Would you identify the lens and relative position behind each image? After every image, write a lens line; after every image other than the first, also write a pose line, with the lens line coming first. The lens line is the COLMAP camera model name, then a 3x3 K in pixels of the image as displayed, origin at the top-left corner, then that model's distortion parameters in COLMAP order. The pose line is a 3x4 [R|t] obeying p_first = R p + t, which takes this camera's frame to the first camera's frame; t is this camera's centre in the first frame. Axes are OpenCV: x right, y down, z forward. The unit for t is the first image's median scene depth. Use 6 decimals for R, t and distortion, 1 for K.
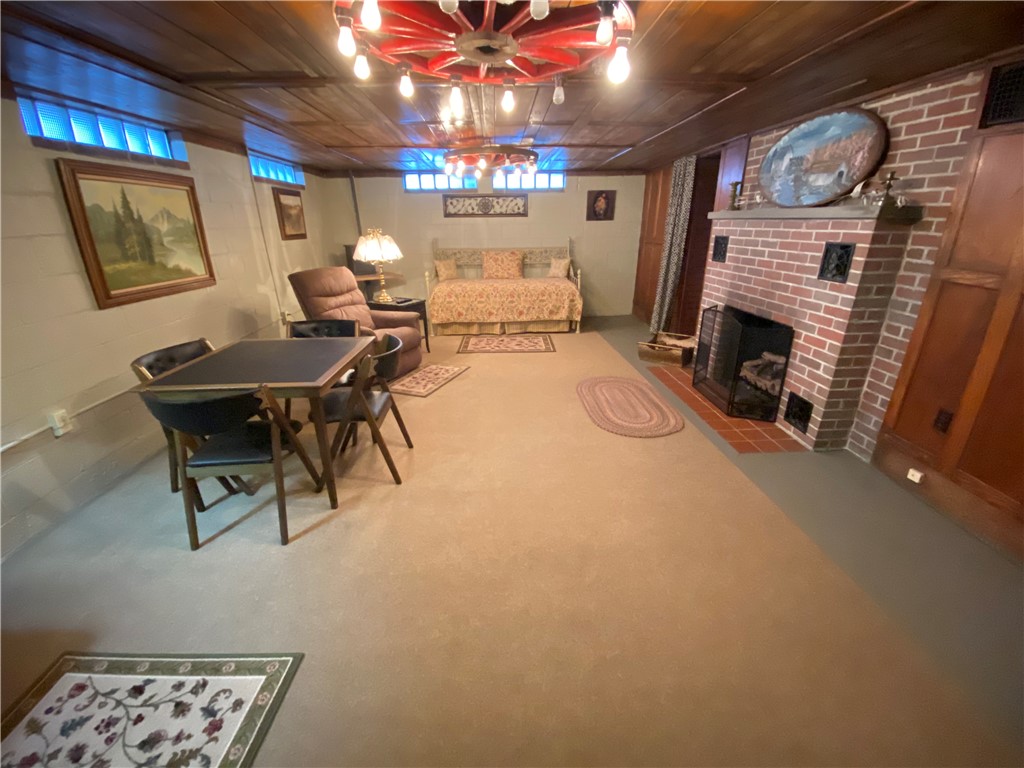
lens RADIAL K [[411.4, 0, 511.3], [0, 411.4, 385.2], [0, 0, 1]] dist [0.057153, -0.034545]
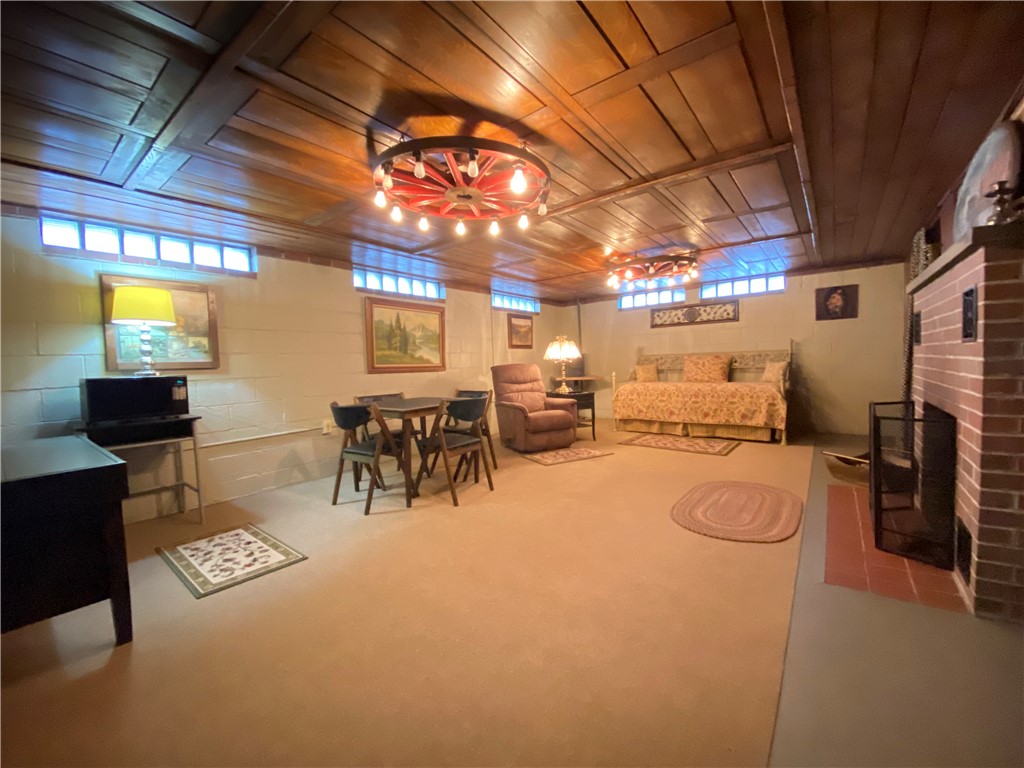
lens RADIAL K [[412.5, 0, 513.6], [0, 412.5, 383.8], [0, 0, 1]] dist [0.045302, -0.035562]
pose [[0.763193, 0.019682, -0.645870, 0.537961], [-0.212338, 0.951666, -0.221909, 0.103379], [0.610285, 0.306502, 0.730485, 0.068528]]
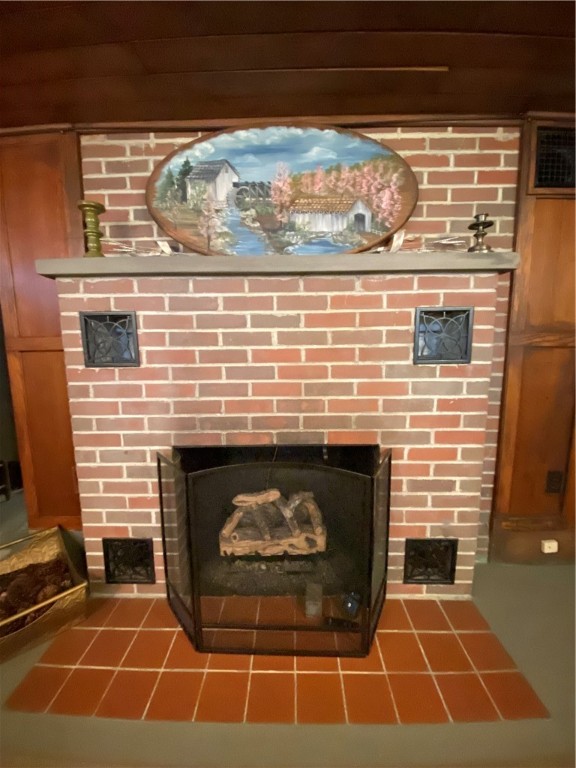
lens RADIAL K [[306.8, 0, 288.0], [0, 306.8, 384.0], [0, 0, 1]] dist [0.016065, -0.020993]
pose [[0.060238, -0.117707, 0.991220, 0.221754], [0.375551, 0.922733, 0.086752, -0.299185], [-0.924842, 0.367028, 0.099788, 1.011949]]
